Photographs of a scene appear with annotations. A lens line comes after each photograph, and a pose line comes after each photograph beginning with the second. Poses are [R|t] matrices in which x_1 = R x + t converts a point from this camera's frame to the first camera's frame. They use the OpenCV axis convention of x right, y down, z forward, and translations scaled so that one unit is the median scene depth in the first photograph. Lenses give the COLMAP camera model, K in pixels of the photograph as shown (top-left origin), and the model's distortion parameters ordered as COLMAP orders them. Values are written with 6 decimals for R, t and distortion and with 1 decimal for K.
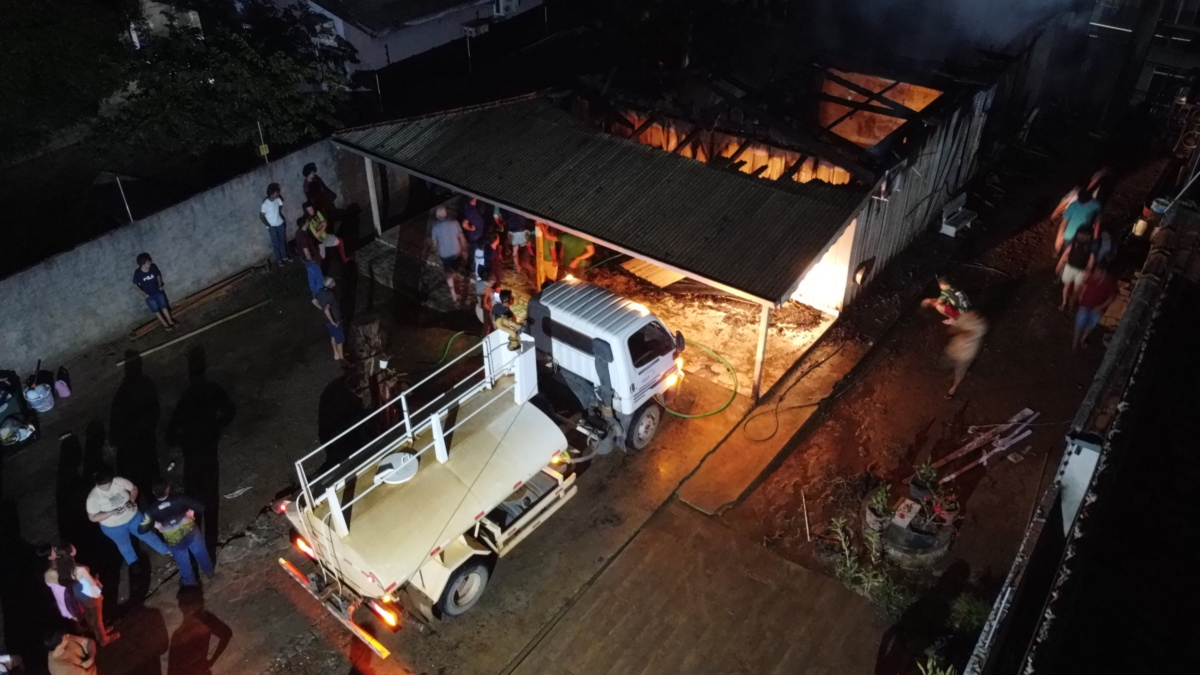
lens RADIAL K [[918.2, 0, 594.5], [0, 918.2, 329.0], [0, 0, 1]] dist [-0.002565, -0.007726]
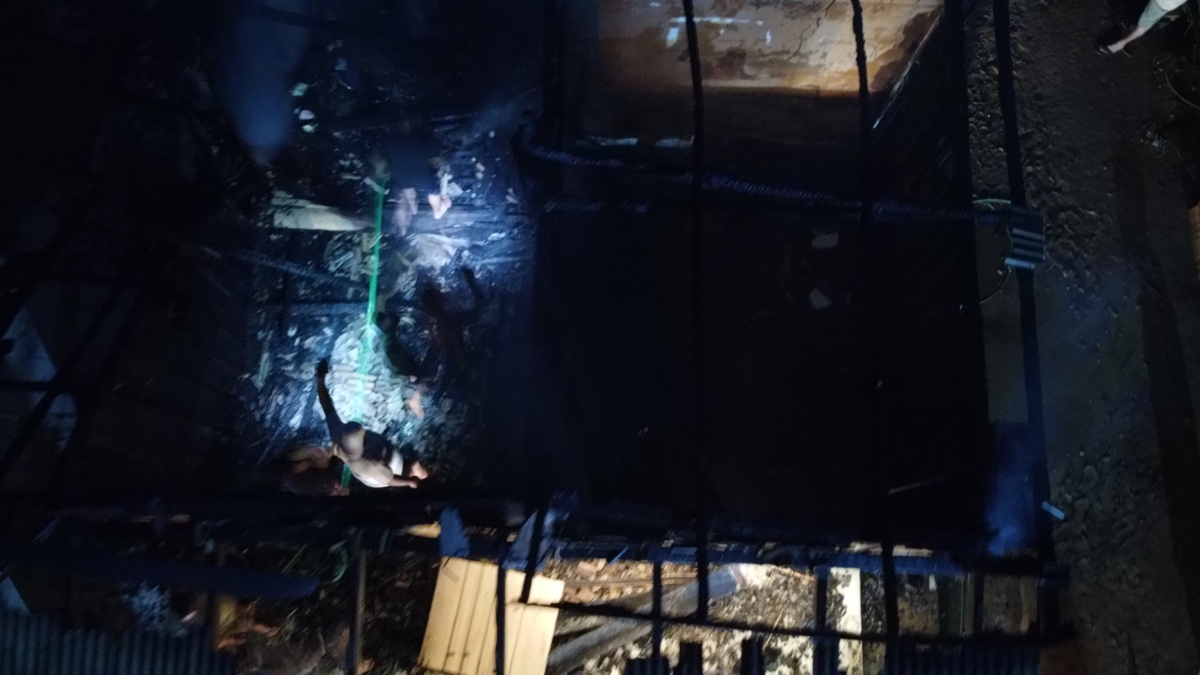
lens RADIAL K [[918.2, 0, 594.7], [0, 918.2, 339.3], [0, 0, 1]] dist [-0.002565, -0.007726]
pose [[0.815192, -0.563312, 0.134691, 0.151019], [0.329184, 0.641953, 0.692485, -0.547102], [-0.476550, -0.520169, 0.708748, 0.818079]]
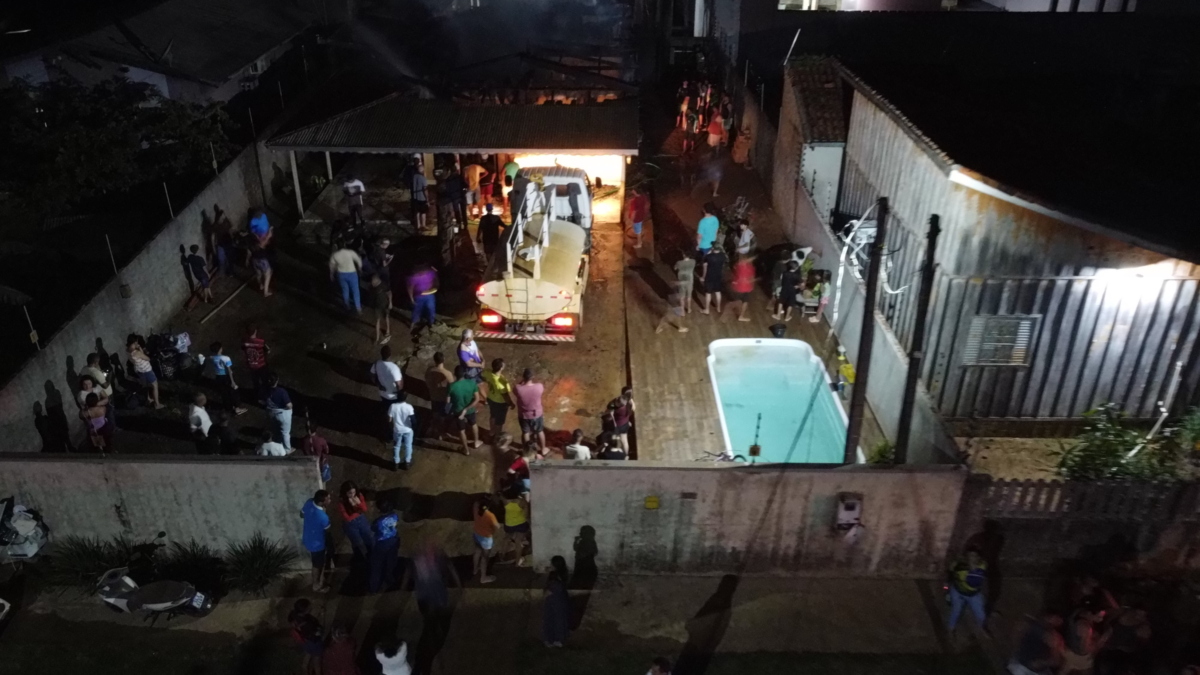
lens RADIAL K [[918.2, 0, 593.2], [0, 918.2, 333.2], [0, 0, 1]] dist [-0.002565, -0.007726]
pose [[0.809567, -0.276814, 0.517663, -0.778426], [0.327541, 0.944811, -0.007011, 0.253319], [-0.487153, 0.175232, 0.855556, -0.391657]]
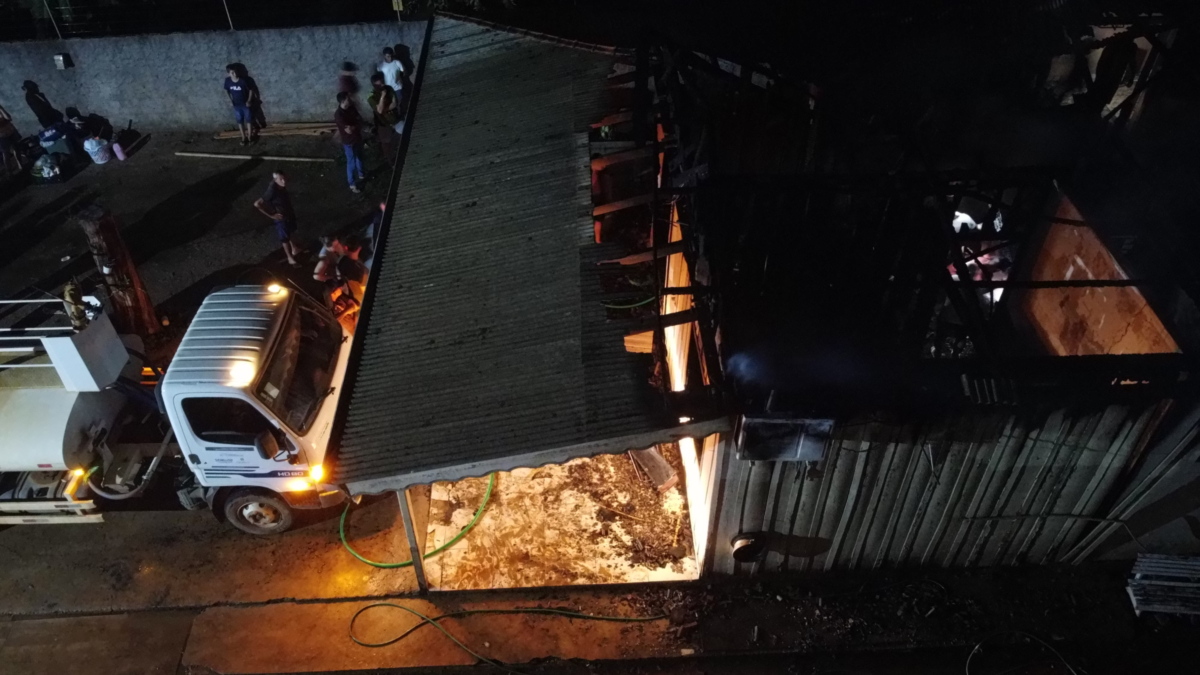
lens RADIAL K [[918.2, 0, 592.1], [0, 918.2, 327.9], [0, 0, 1]] dist [-0.002565, -0.007726]
pose [[0.638990, 0.515712, -0.570730, 0.508964], [-0.430779, 0.854616, 0.289931, -0.313011], [0.637276, 0.060596, 0.768249, 0.528751]]
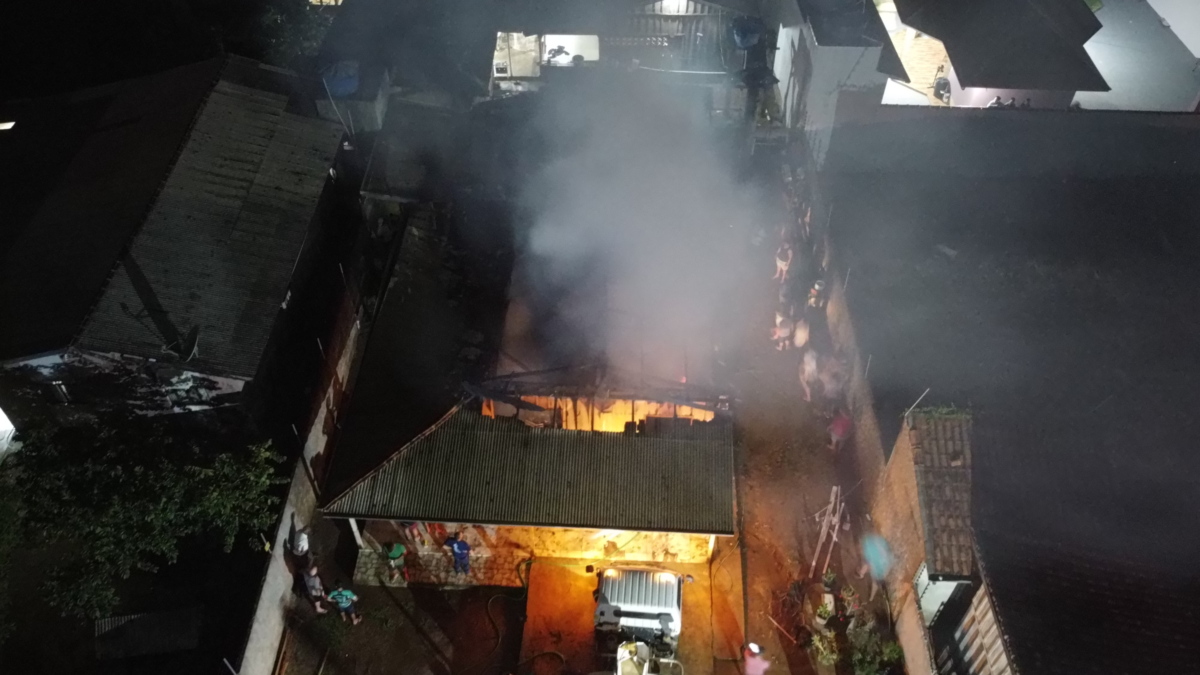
lens RADIAL K [[918.2, 0, 593.7], [0, 918.2, 329.2], [0, 0, 1]] dist [-0.002565, -0.007726]
pose [[0.822617, -0.406415, 0.397654, -0.432560], [0.319705, 0.908943, 0.267602, -0.740238], [-0.470203, -0.093002, 0.877645, -0.249156]]
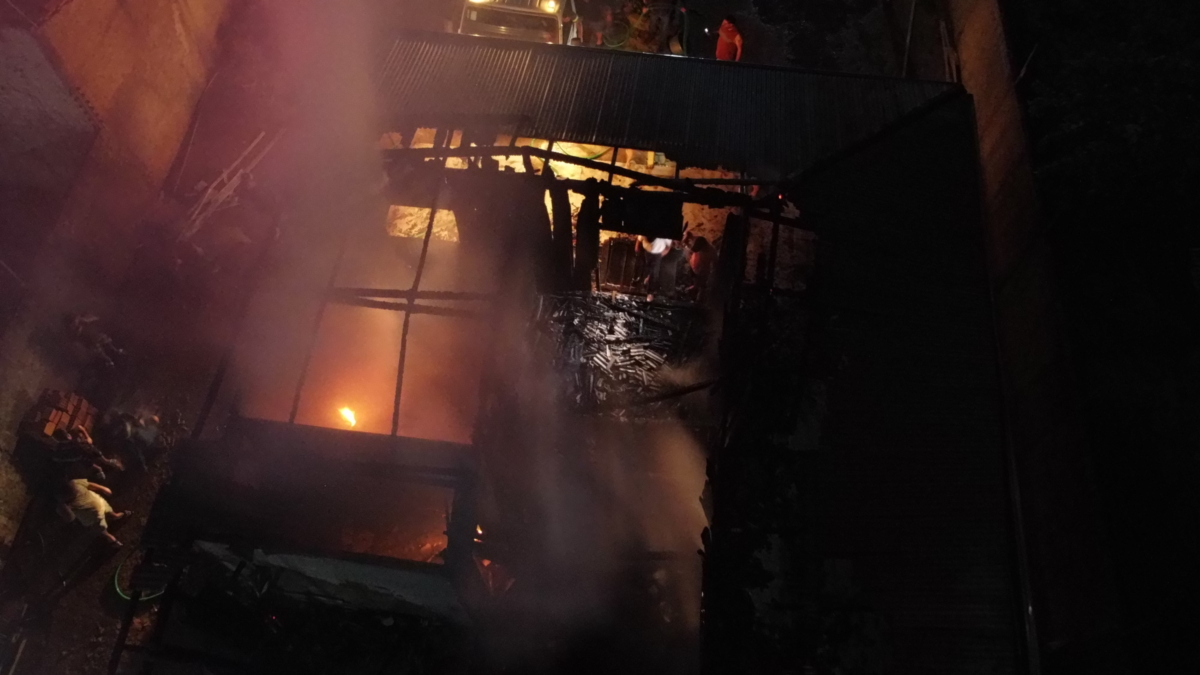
lens RADIAL K [[918.2, 0, 591.6], [0, 918.2, 340.6], [0, 0, 1]] dist [-0.002565, -0.007726]
pose [[-0.866746, 0.438967, -0.236768, 0.345705], [-0.272680, -0.019583, 0.961905, -1.057828], [0.417608, 0.898290, 0.136671, 1.104298]]
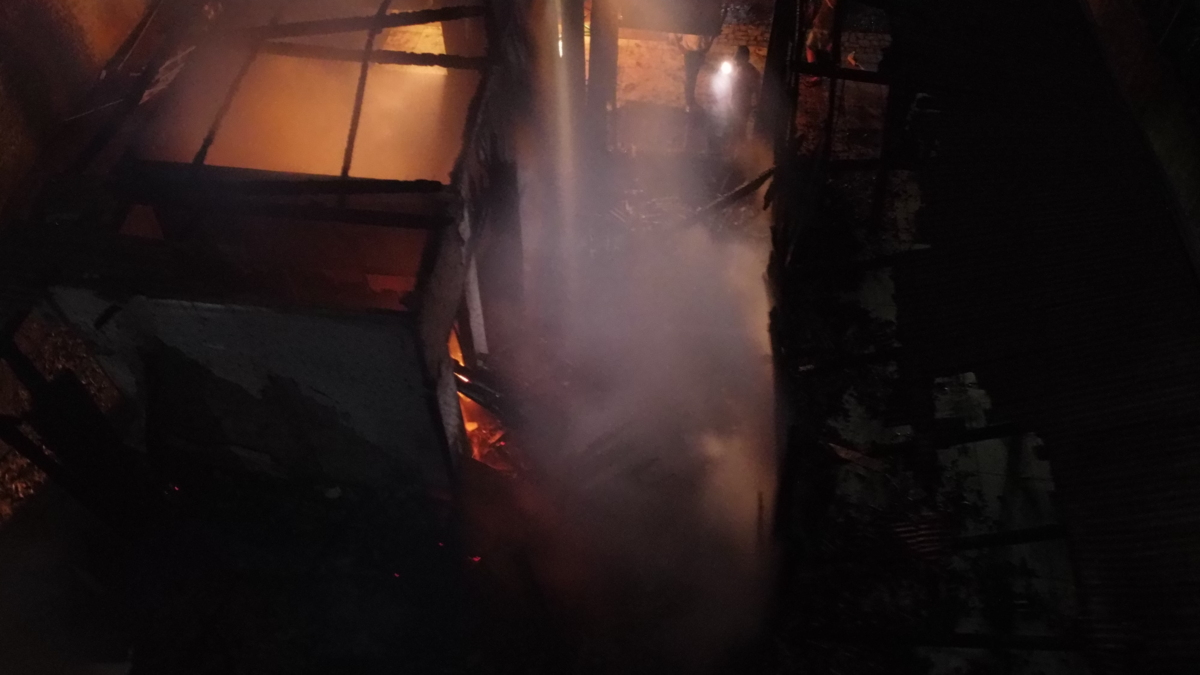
lens RADIAL K [[918.2, 0, 597.2], [0, 918.2, 337.8], [0, 0, 1]] dist [-0.002565, -0.007726]
pose [[-0.863793, 0.395209, -0.312524, 0.417493], [-0.276455, 0.146805, 0.949748, -0.853756], [0.421229, 0.906784, -0.017551, 1.355232]]
